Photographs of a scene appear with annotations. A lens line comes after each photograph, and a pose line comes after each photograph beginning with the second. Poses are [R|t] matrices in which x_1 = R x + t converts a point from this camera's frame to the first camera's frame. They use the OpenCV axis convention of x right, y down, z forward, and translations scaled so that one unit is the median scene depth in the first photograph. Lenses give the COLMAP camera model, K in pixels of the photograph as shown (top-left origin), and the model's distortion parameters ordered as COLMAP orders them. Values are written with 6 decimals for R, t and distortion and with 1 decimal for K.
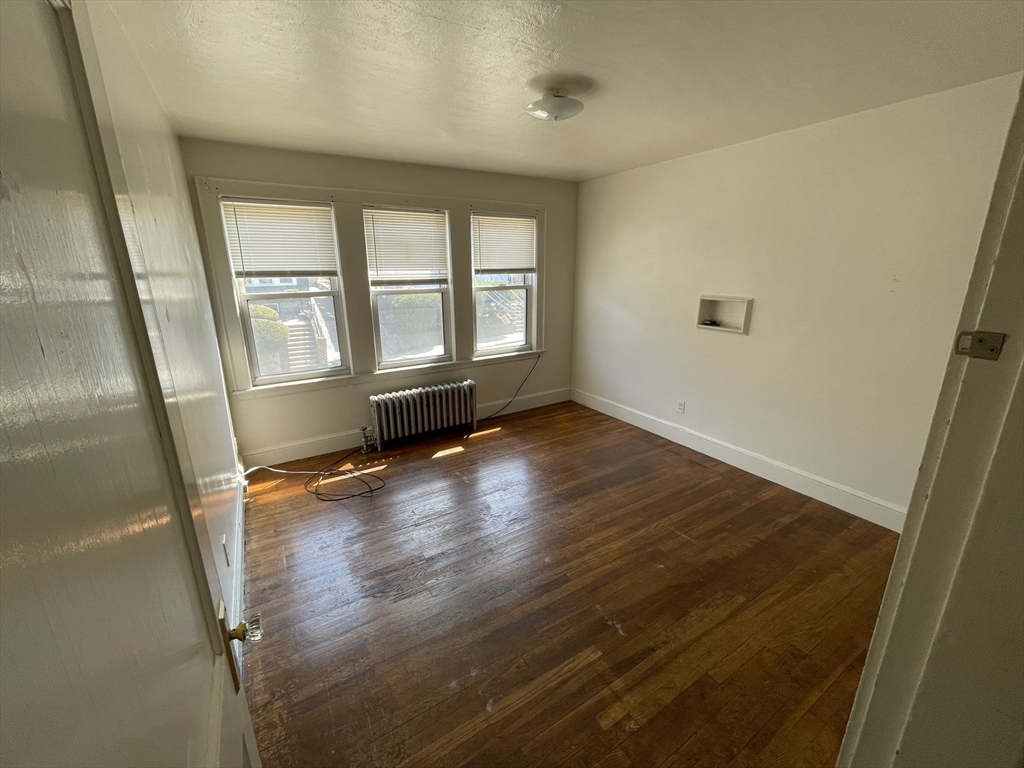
lens RADIAL K [[419.8, 0, 507.9], [0, 419.8, 380.5], [0, 0, 1]] dist [-0.000670, 0.000333]
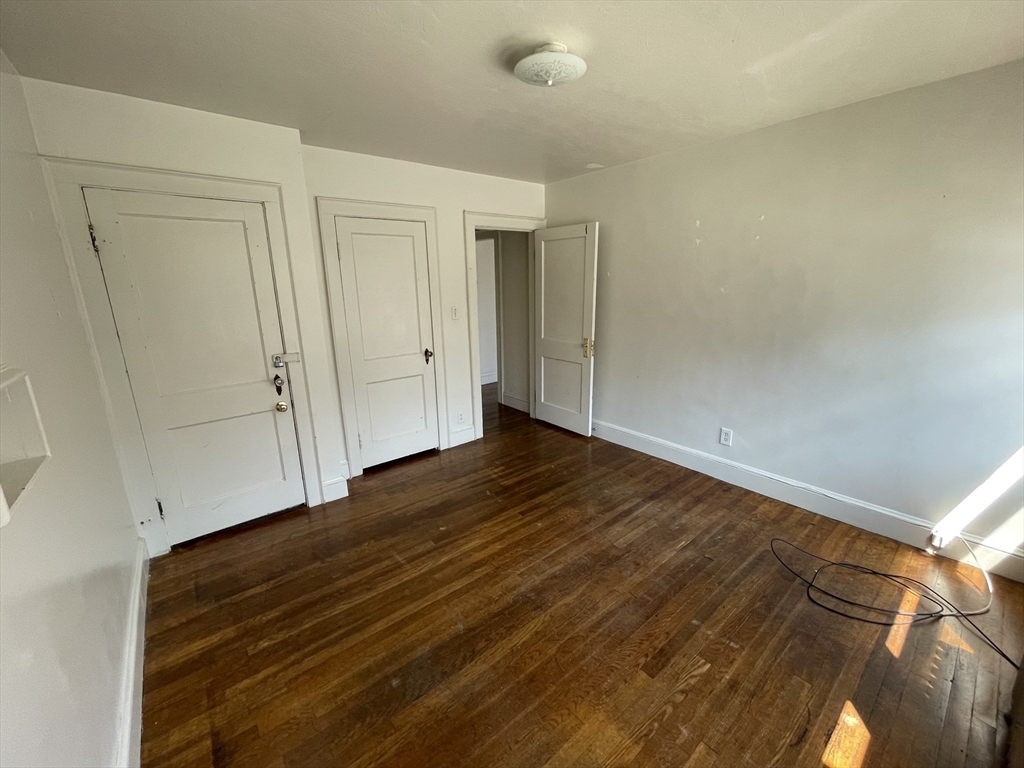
lens RADIAL K [[419.8, 0, 507.9], [0, 419.8, 380.5], [0, 0, 1]] dist [-0.000670, 0.000333]
pose [[-0.989933, 0.059347, -0.128490, 0.275986], [-0.009444, 0.878122, 0.478343, -0.420740], [0.141218, 0.474742, -0.868722, 1.638525]]
